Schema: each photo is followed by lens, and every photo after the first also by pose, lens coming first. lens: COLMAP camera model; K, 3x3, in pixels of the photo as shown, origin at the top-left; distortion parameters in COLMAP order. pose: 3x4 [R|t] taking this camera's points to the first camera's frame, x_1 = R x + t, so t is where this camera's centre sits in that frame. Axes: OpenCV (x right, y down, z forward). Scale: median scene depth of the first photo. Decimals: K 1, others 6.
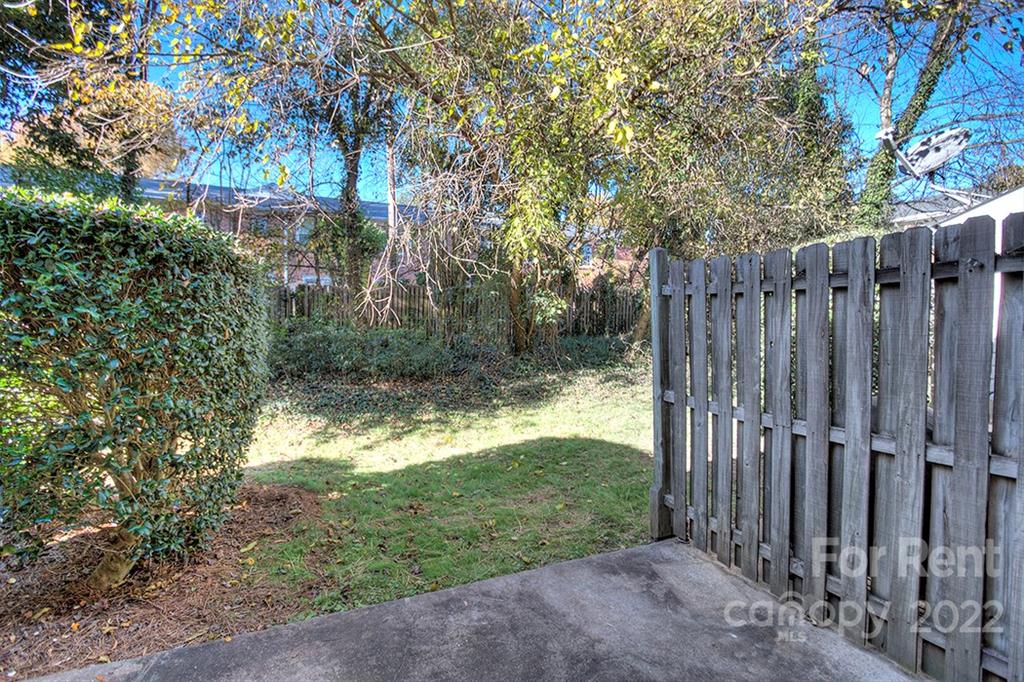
lens RADIAL K [[484.1, 0, 512.0], [0, 484.1, 341.0], [0, 0, 1]] dist [-0.002410, -0.000815]
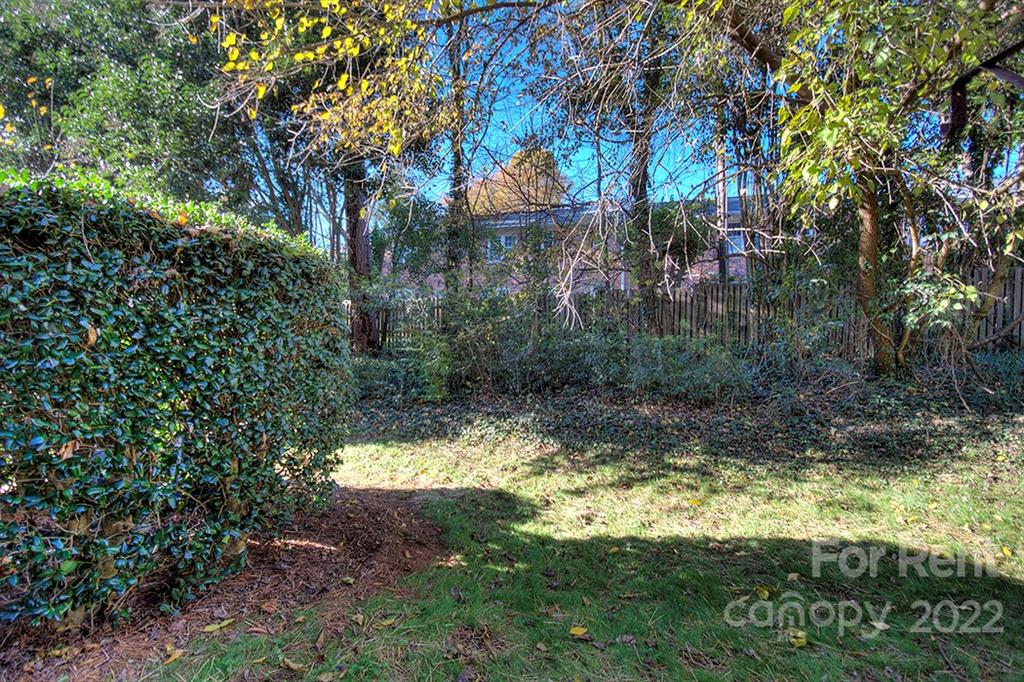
lens RADIAL K [[484.1, 0, 512.0], [0, 484.1, 341.0], [0, 0, 1]] dist [-0.002410, -0.000815]
pose [[0.740524, 0.005004, -0.672012, 0.105650], [-0.019286, 0.999719, -0.013809, -0.003589], [0.671754, 0.023186, 0.740412, 0.285270]]
